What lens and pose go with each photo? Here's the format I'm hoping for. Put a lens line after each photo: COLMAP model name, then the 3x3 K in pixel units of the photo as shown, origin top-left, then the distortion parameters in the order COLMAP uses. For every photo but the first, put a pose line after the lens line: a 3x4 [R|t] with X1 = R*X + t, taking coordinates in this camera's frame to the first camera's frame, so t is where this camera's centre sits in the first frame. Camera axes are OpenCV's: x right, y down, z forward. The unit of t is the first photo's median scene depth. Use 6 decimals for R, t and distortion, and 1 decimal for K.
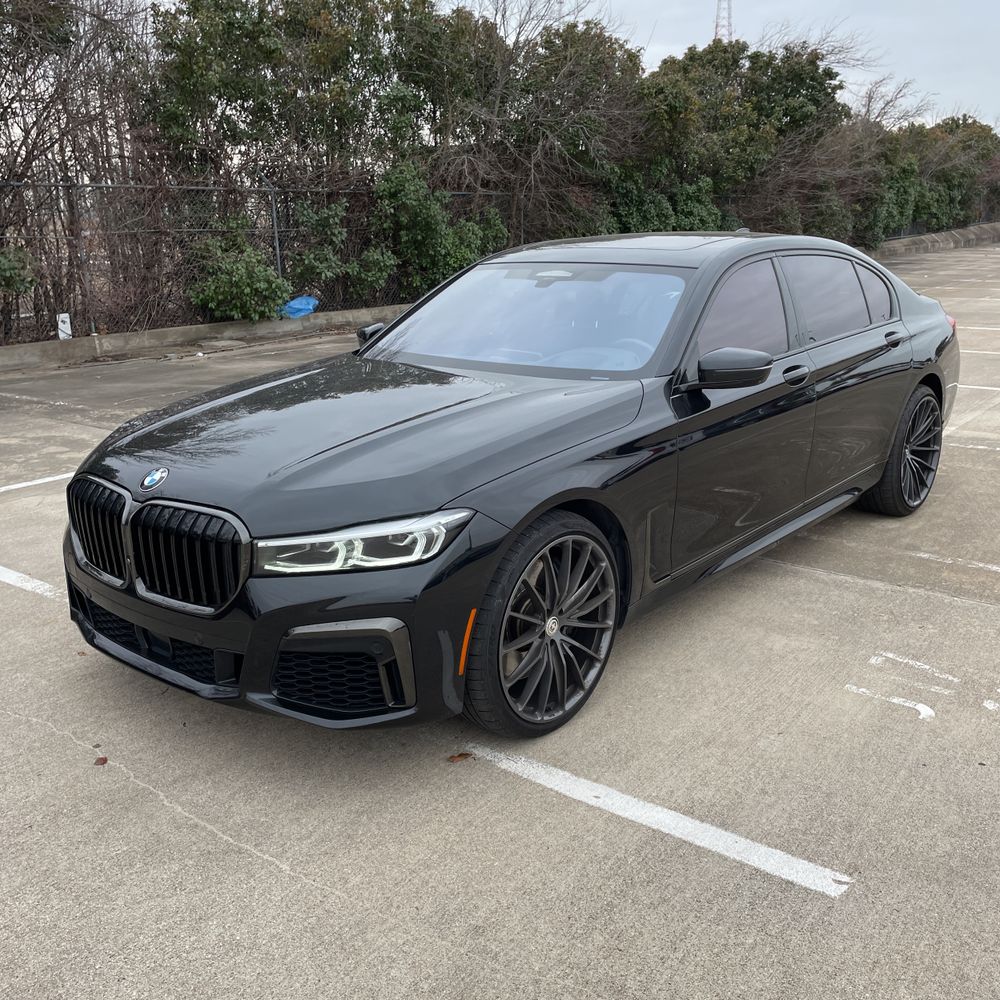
lens RADIAL K [[1016.8, 0, 480.5], [0, 1016.8, 495.6], [0, 0, 1]] dist [0.070394, -0.095857]
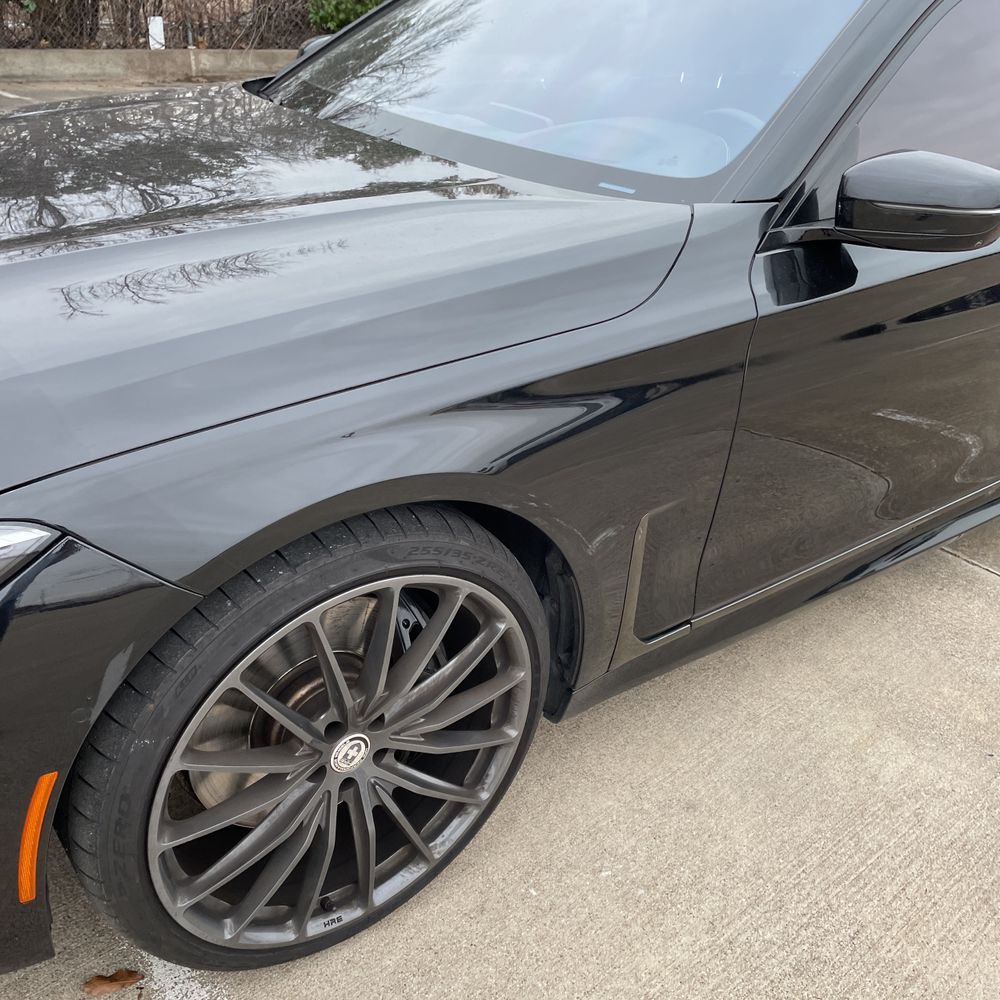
lens RADIAL K [[1016.8, 0, 480.5], [0, 1016.8, 495.6], [0, 0, 1]] dist [0.070394, -0.095857]
pose [[0.974448, 0.171147, -0.145467, 0.147239], [-0.136224, 0.965232, 0.223093, -0.075408], [0.178591, -0.197577, 0.963882, 0.513541]]
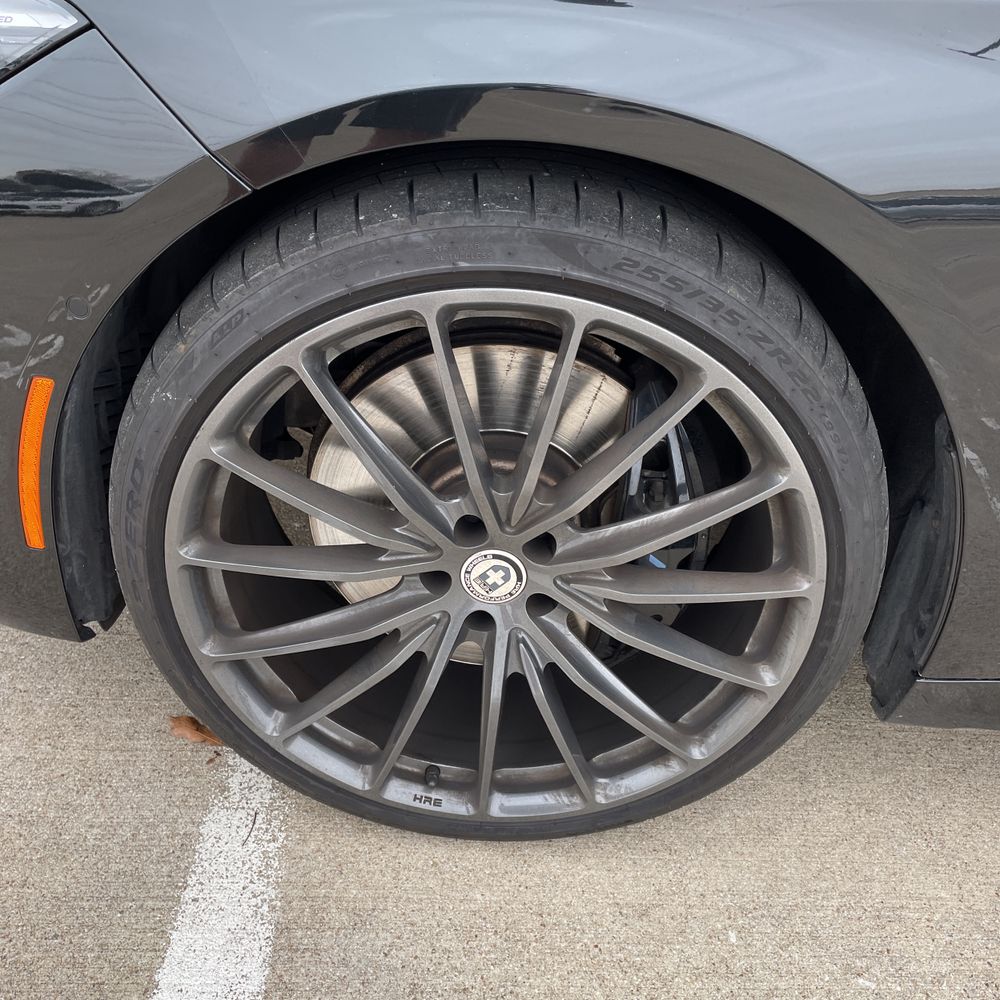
lens RADIAL K [[1016.8, 0, 480.5], [0, 1016.8, 495.6], [0, 0, 1]] dist [0.070394, -0.095857]
pose [[0.623431, 0.476909, -0.619590, 0.207882], [-0.293376, 0.877221, 0.380018, -0.004751], [0.724751, -0.055142, 0.686801, 0.677562]]
